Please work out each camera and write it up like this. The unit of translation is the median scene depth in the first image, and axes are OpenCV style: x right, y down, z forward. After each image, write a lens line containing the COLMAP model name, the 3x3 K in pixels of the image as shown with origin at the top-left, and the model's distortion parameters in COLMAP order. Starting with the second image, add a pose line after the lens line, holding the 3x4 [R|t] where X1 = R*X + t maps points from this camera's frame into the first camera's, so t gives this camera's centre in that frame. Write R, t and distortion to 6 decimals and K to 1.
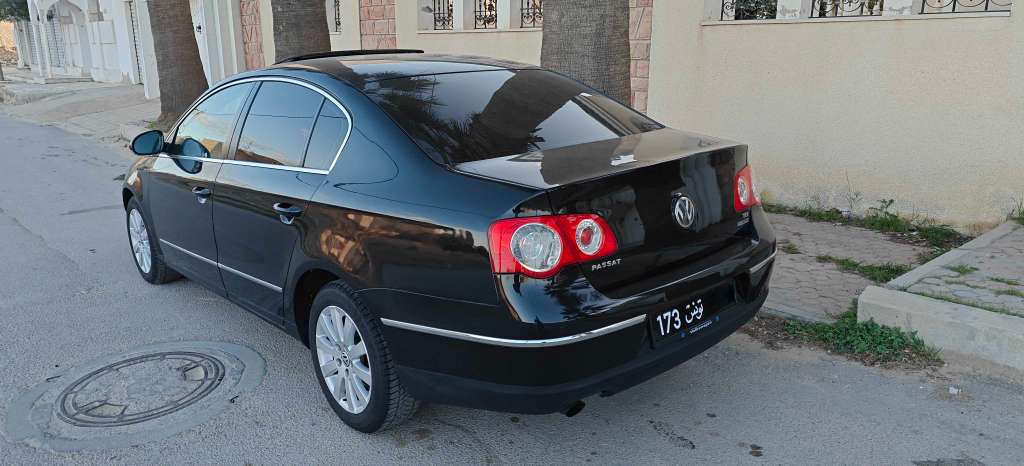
lens RADIAL K [[701.7, 0, 508.4], [0, 701.7, 250.7], [0, 0, 1]] dist [0.018519, -0.005429]
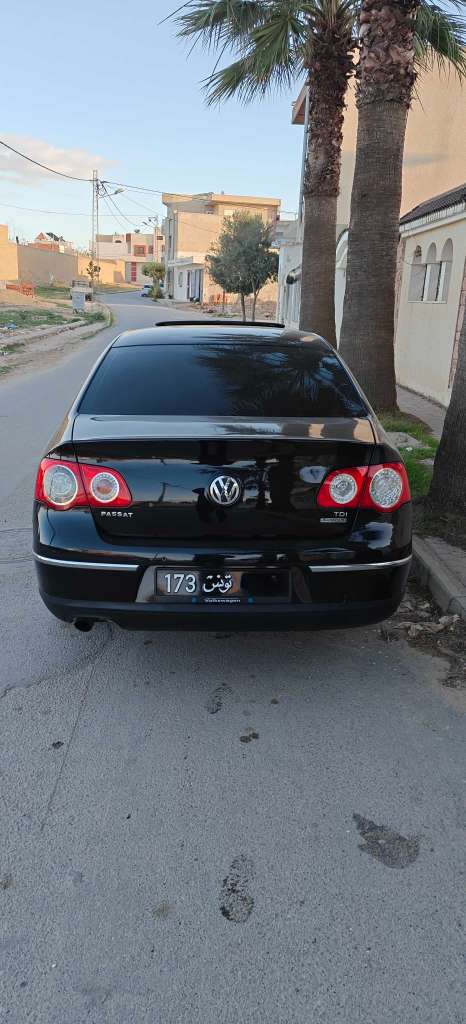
lens RADIAL K [[701.7, 0, 215.7], [0, 701.7, 511.4], [0, 0, 1]] dist [0.018519, -0.005429]
pose [[0.745117, 0.218076, -0.630273, 0.821504], [-0.218575, 0.972686, 0.078150, -0.092799], [0.630100, 0.079531, 0.772430, 0.153692]]
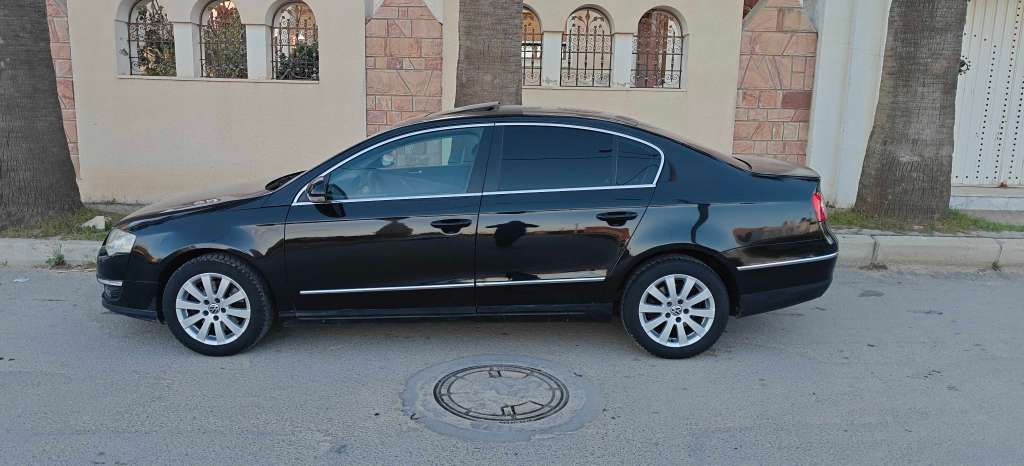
lens RADIAL K [[701.7, 0, 508.4], [0, 701.7, 250.7], [0, 0, 1]] dist [0.018519, -0.005429]
pose [[0.675515, -0.125824, 0.726531, -1.555033], [0.182837, 0.983143, 0.000267, -0.029101], [-0.714318, 0.132656, 0.687133, 0.248888]]
